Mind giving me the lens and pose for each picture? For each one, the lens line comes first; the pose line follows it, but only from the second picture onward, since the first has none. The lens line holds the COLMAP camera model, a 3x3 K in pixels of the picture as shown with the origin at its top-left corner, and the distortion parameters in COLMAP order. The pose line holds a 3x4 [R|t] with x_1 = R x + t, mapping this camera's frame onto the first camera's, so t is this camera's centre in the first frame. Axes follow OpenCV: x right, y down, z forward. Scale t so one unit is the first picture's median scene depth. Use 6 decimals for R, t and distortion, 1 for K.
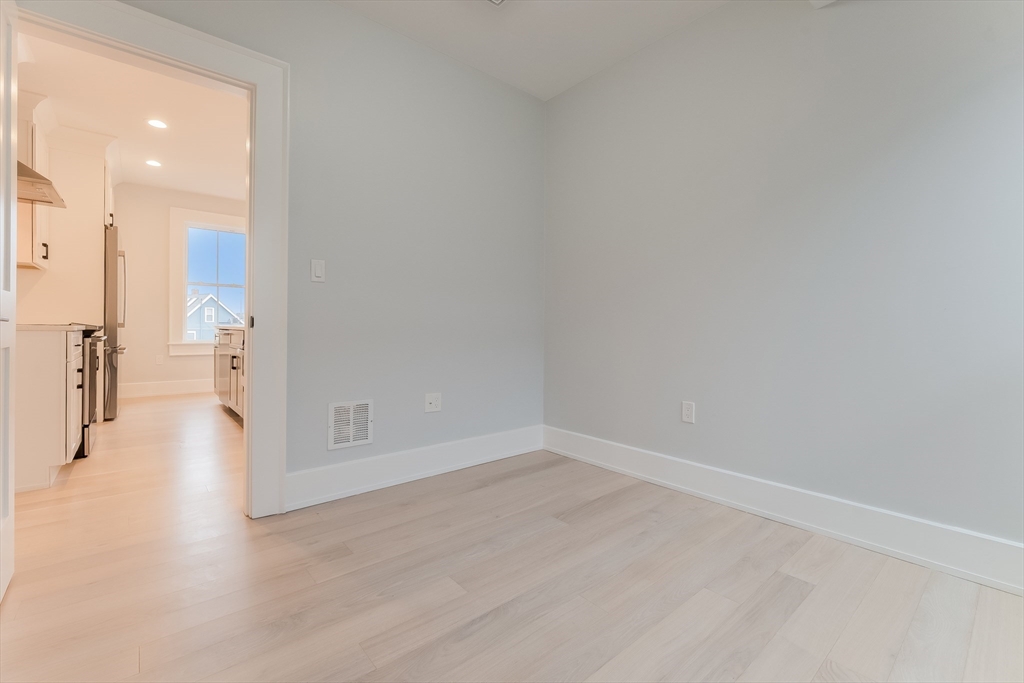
lens RADIAL K [[432.3, 0, 490.5], [0, 432.3, 333.4], [0, 0, 1]] dist [-0.001073, -0.000269]
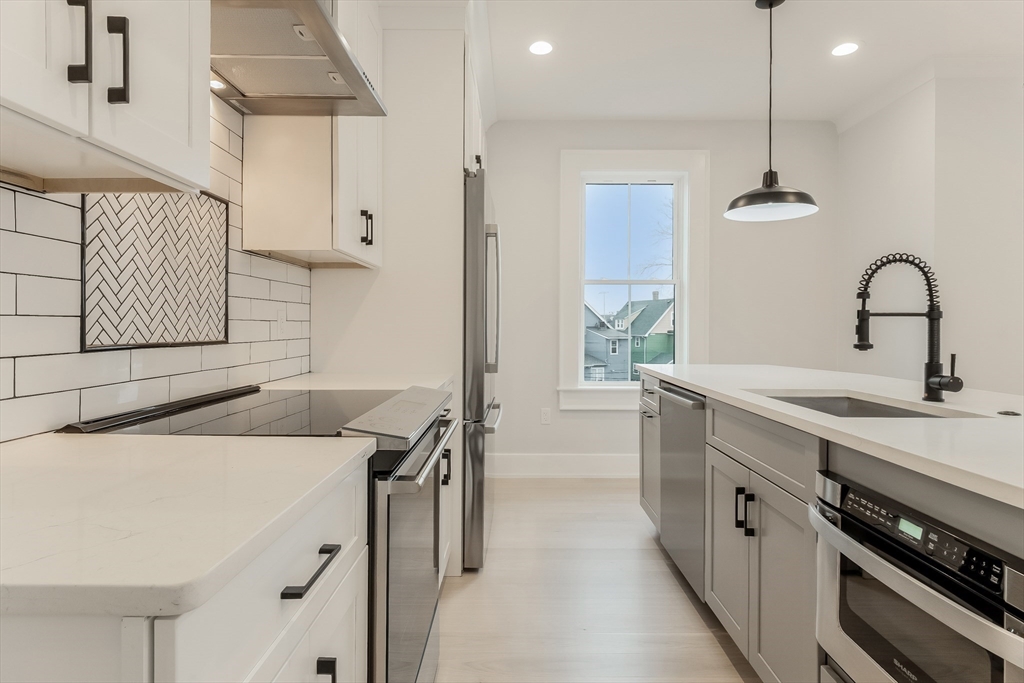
lens RADIAL K [[549.3, 0, 513.4], [0, 549.3, 329.9], [0, 0, 1]] dist [-0.000034, 0.000029]
pose [[0.771839, -0.008679, -0.635759, -0.448549], [0.000025, 0.999907, -0.013620, -0.059938], [0.635819, 0.010497, 0.771767, 0.546749]]
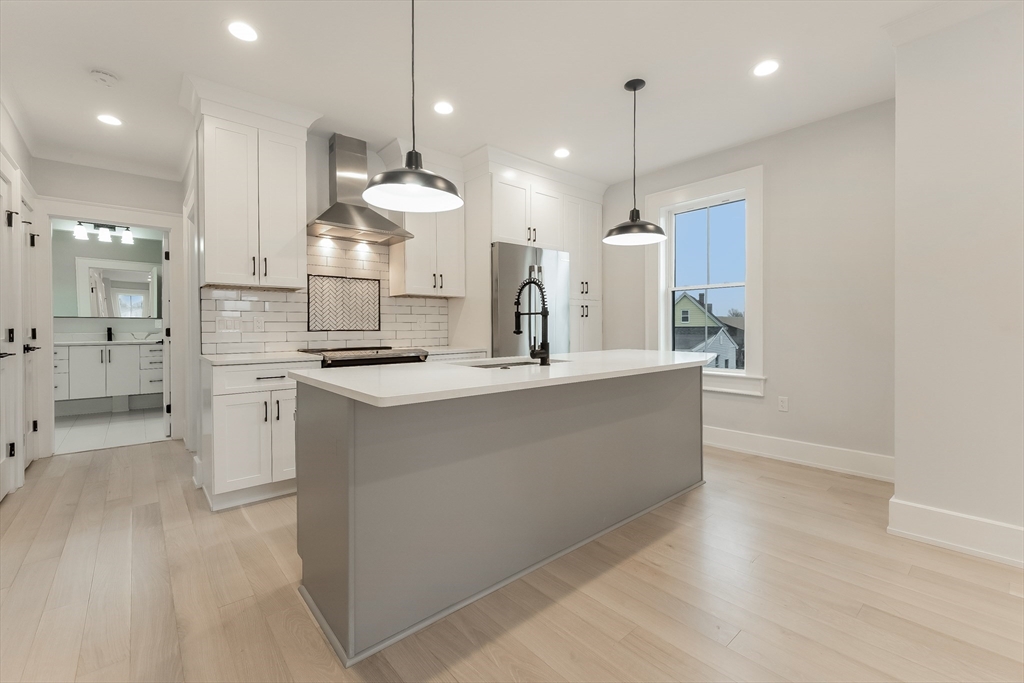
lens RADIAL K [[428.0, 0, 511.6], [0, 428.0, 332.1], [0, 0, 1]] dist [0.000411, 0.000154]
pose [[0.035427, -0.000982, -0.999372, 0.053524], [-0.006497, 0.999978, -0.001212, -0.052595], [0.999351, 0.006536, 0.035420, 0.995385]]
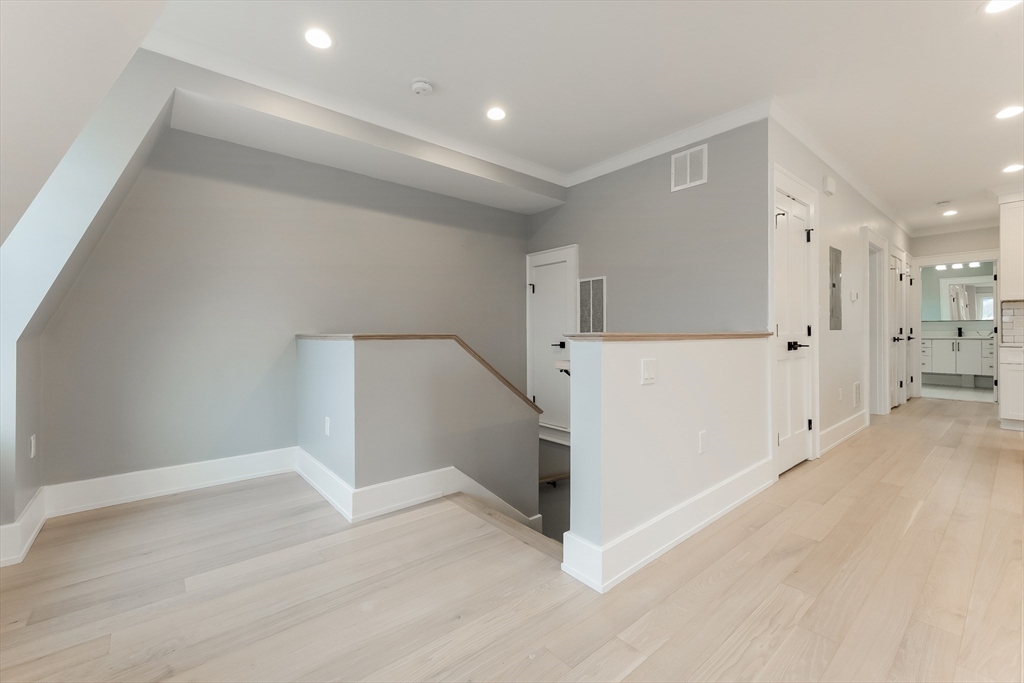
lens RADIAL K [[428.0, 0, 511.6], [0, 428.0, 332.1], [0, 0, 1]] dist [0.000411, 0.000154]
pose [[-0.999903, -0.009066, -0.010547, 0.710222], [-0.009171, 0.999908, 0.009981, -0.040716], [0.010456, 0.010076, -0.999895, 1.692130]]
